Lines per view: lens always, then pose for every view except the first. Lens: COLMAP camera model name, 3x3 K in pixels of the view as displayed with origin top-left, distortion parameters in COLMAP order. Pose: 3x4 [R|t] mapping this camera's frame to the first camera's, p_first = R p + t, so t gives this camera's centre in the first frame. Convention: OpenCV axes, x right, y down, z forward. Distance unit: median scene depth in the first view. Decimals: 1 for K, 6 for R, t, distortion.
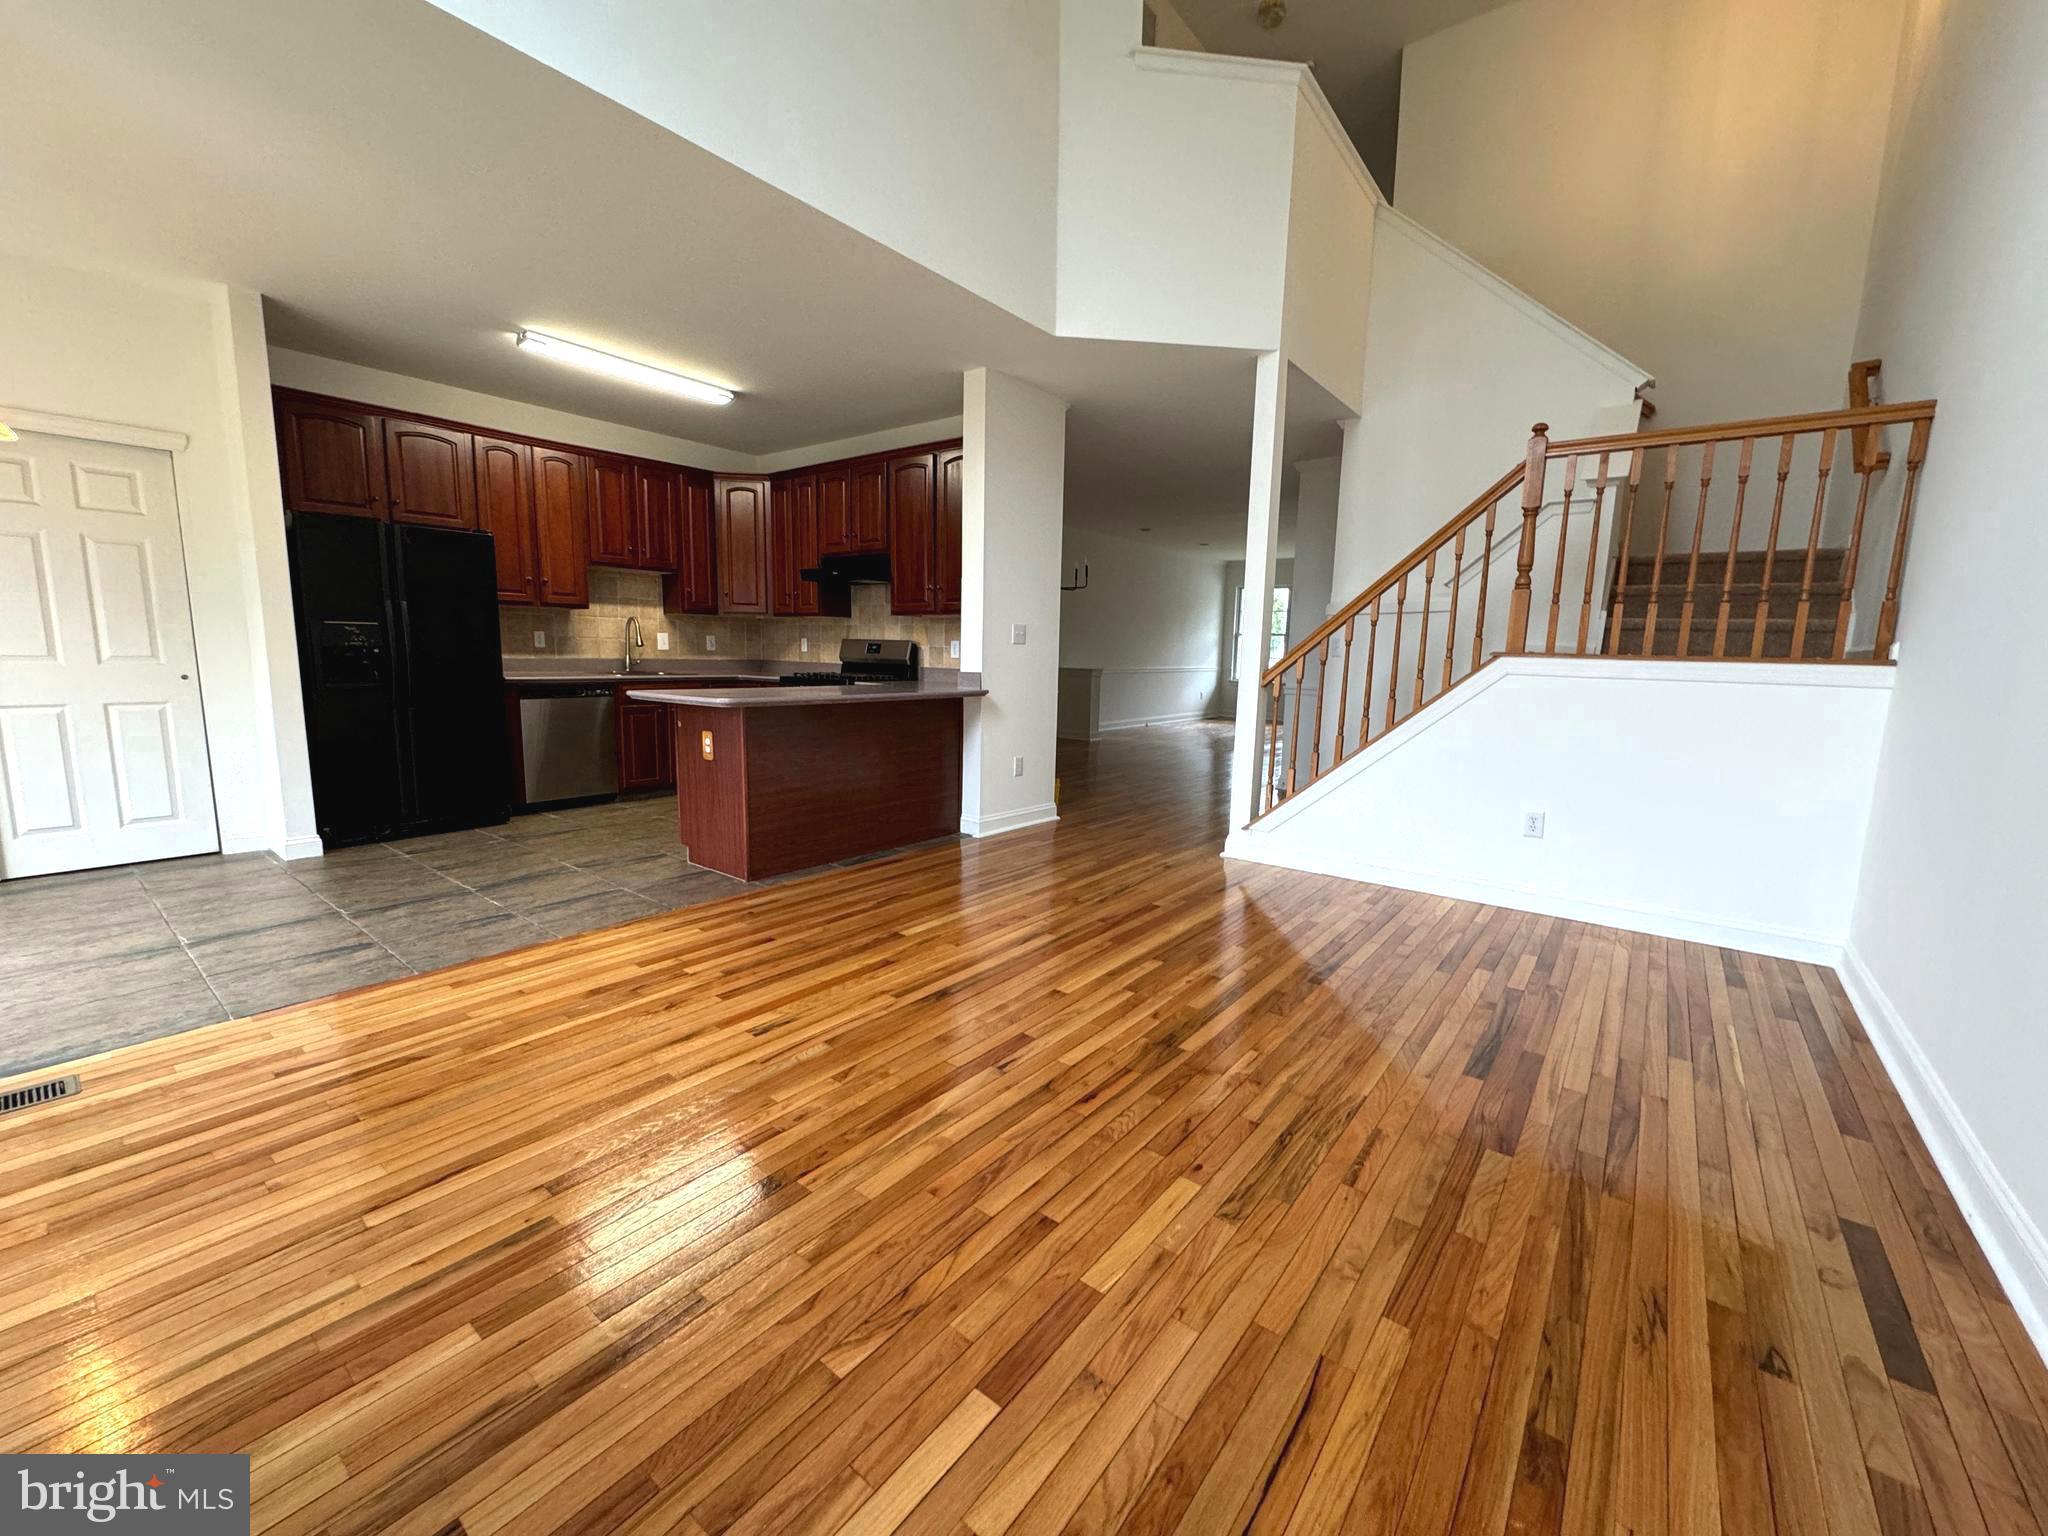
lens RADIAL K [[813.1, 0, 1027.7], [0, 813.1, 771.3], [0, 0, 1]] dist [-0.000921, -0.000053]
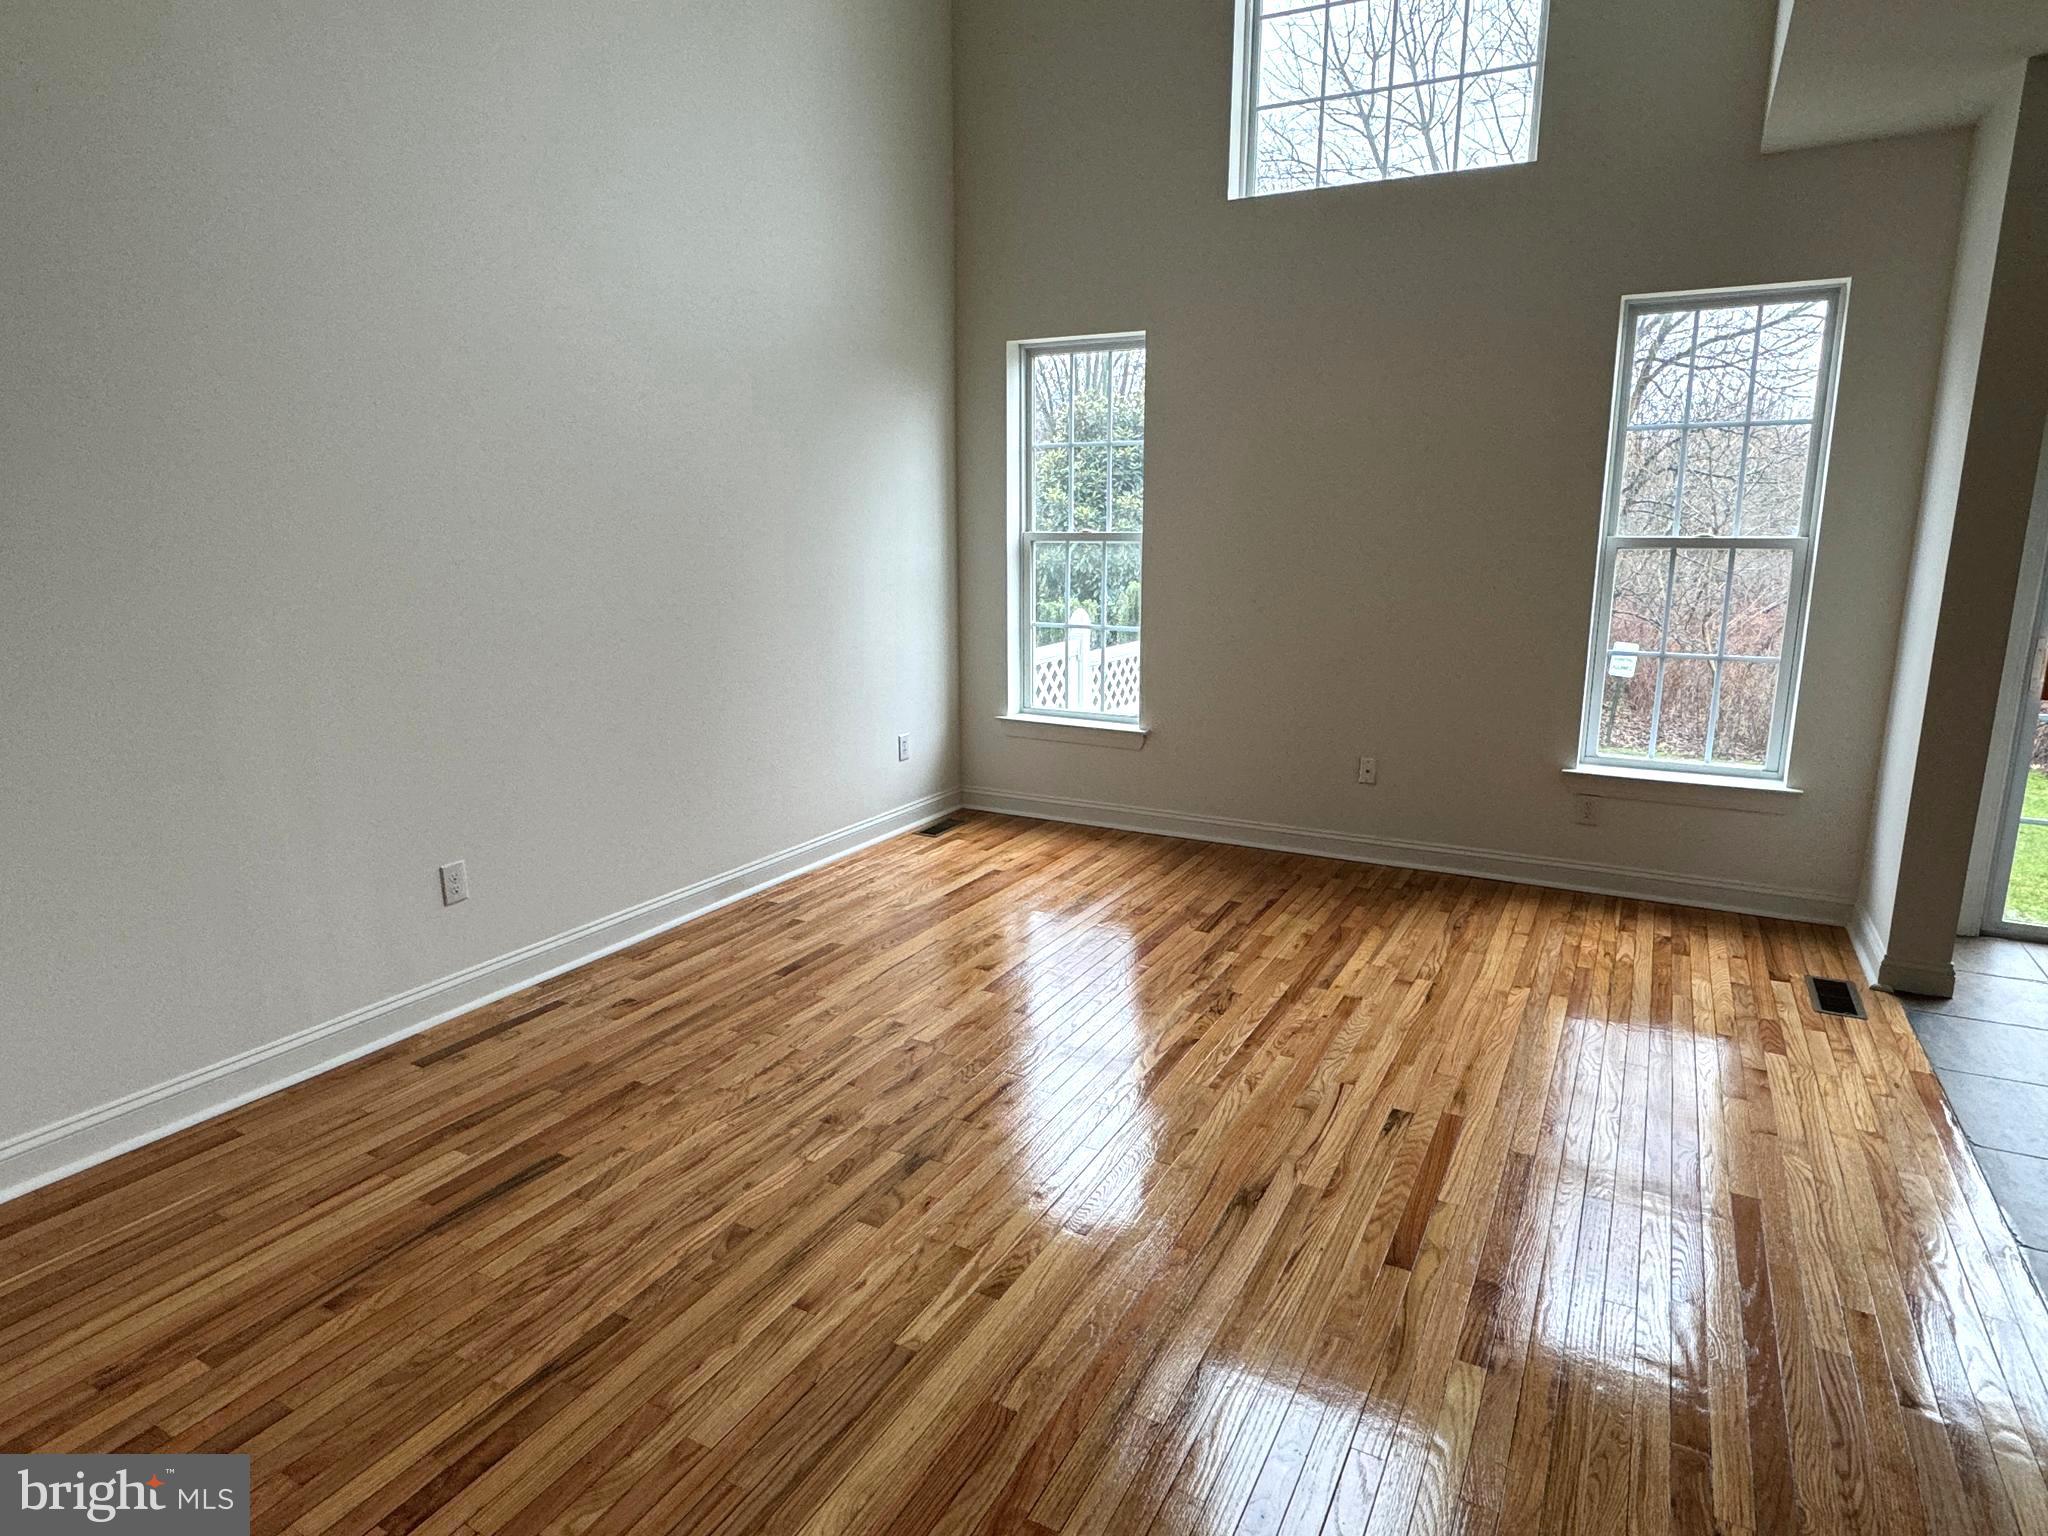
lens RADIAL K [[1176.4, 0, 1033.4], [0, 1176.4, 765.0], [0, 0, 1]] dist [-0.002666, 0.001780]
pose [[-0.984674, 0.011114, -0.174050, 0.184222], [-0.050115, 0.937848, 0.343408, -0.306531], [0.167050, 0.346867, -0.922918, 1.396396]]
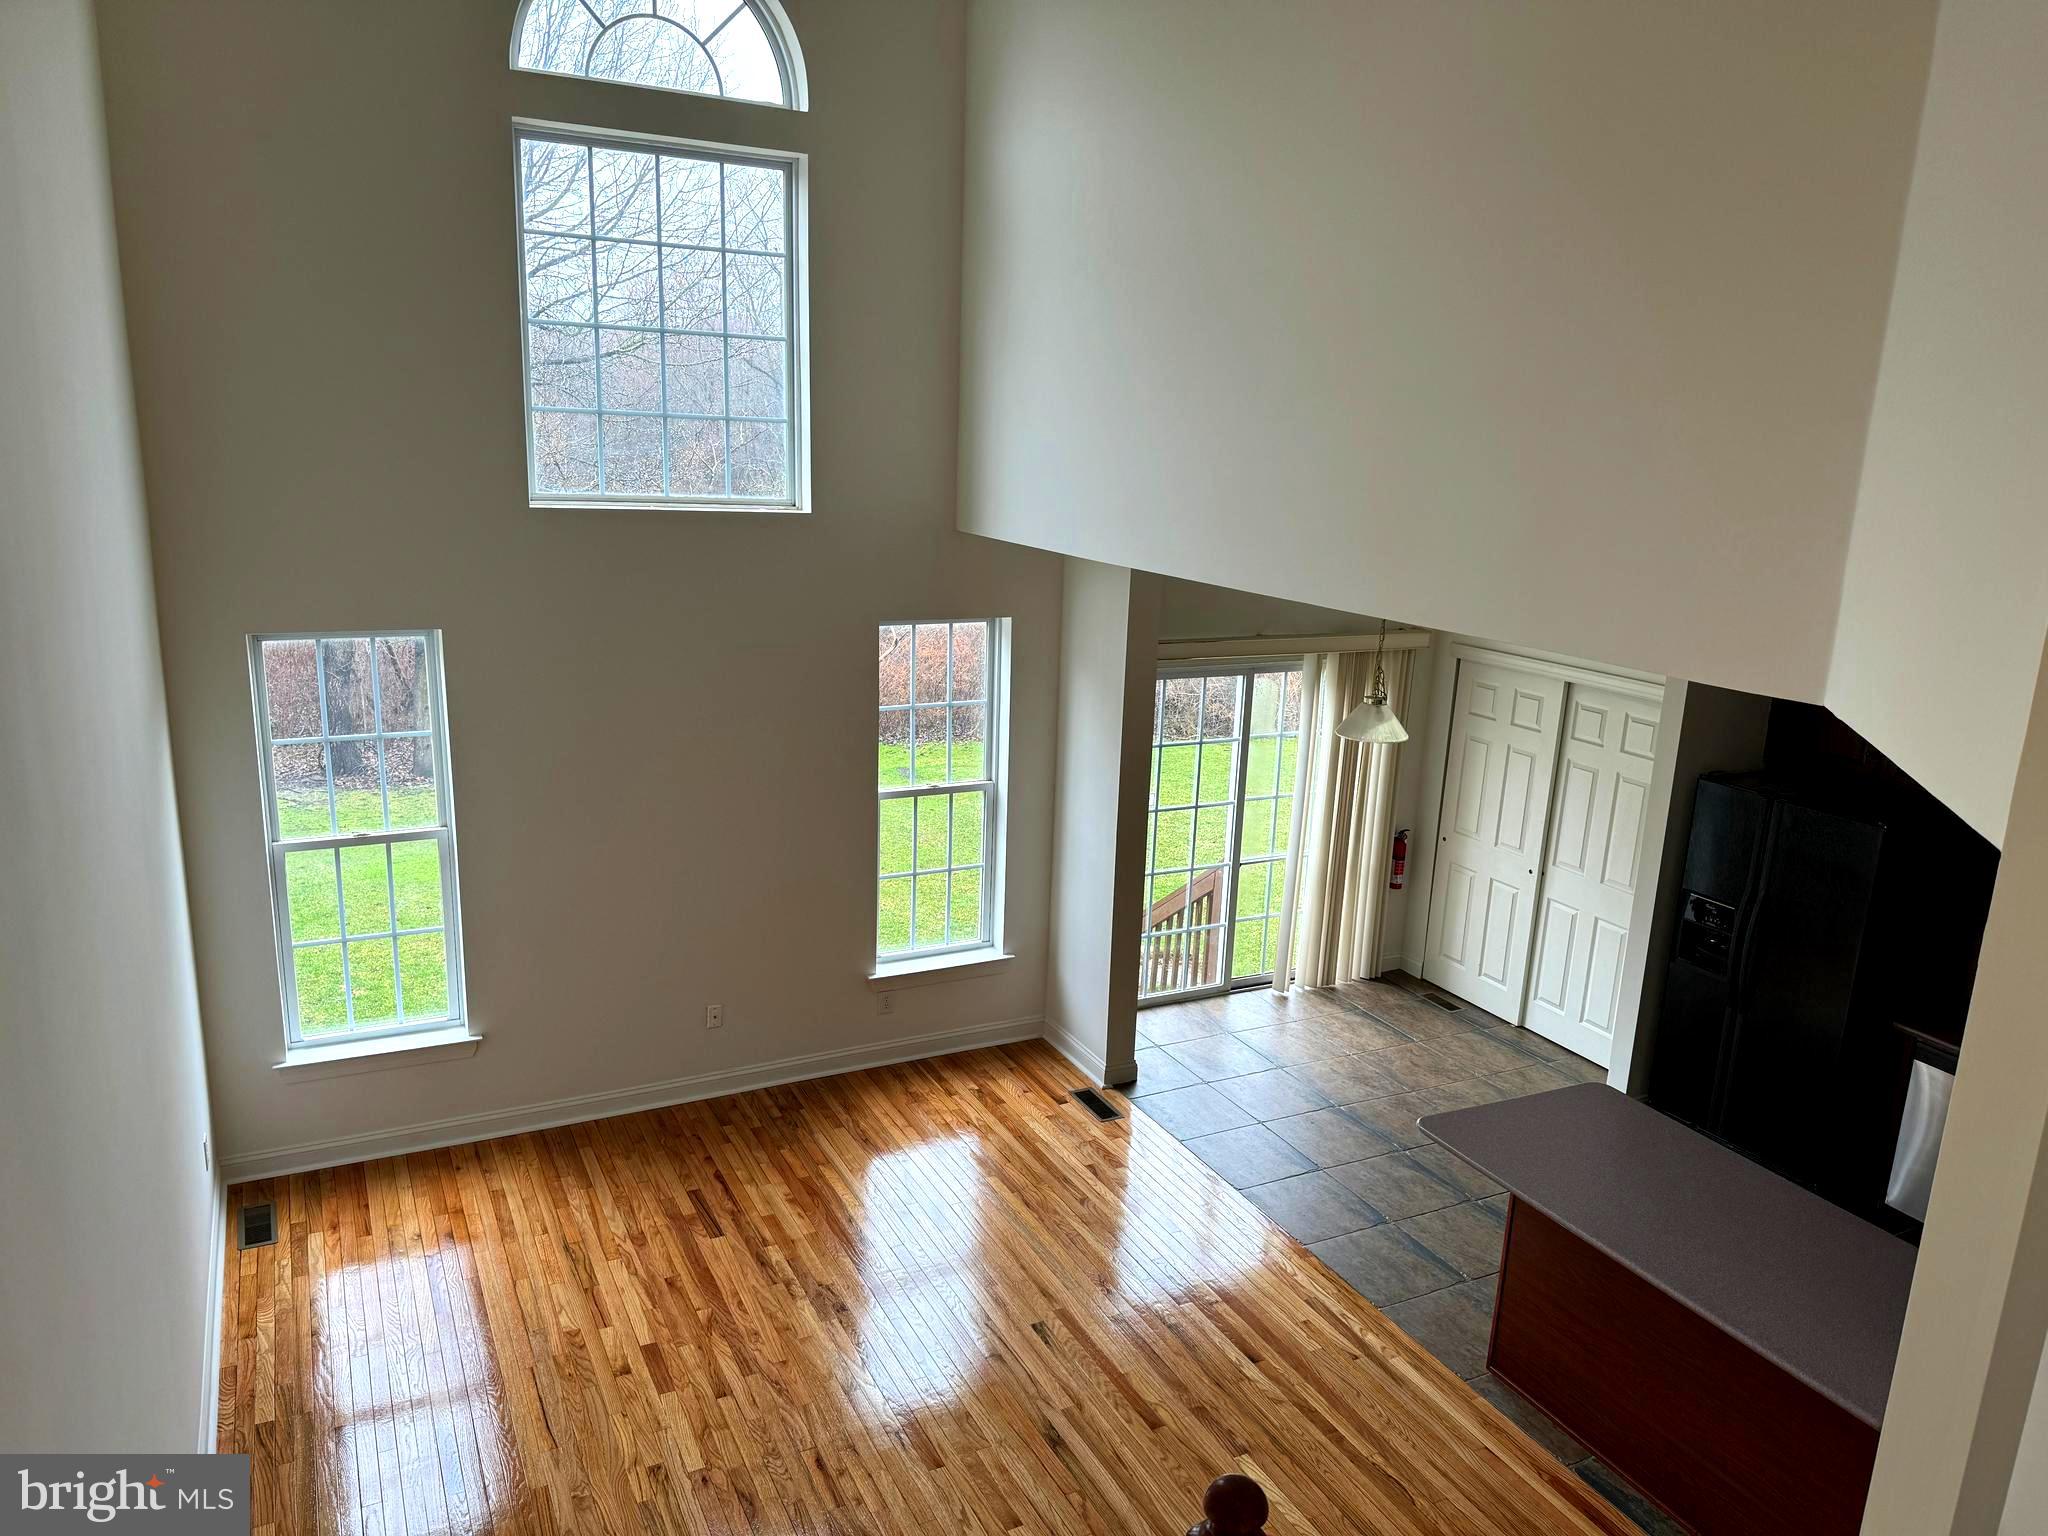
lens RADIAL K [[1429.8, 0, 1029.5], [0, 1429.8, 763.3], [0, 0, 1]] dist [0.057803, -0.068703]
pose [[-0.422251, 0.172677, -0.889880, 1.057445], [-0.184479, 0.944775, 0.270865, -0.773862], [0.887508, 0.278538, -0.367077, 1.114405]]
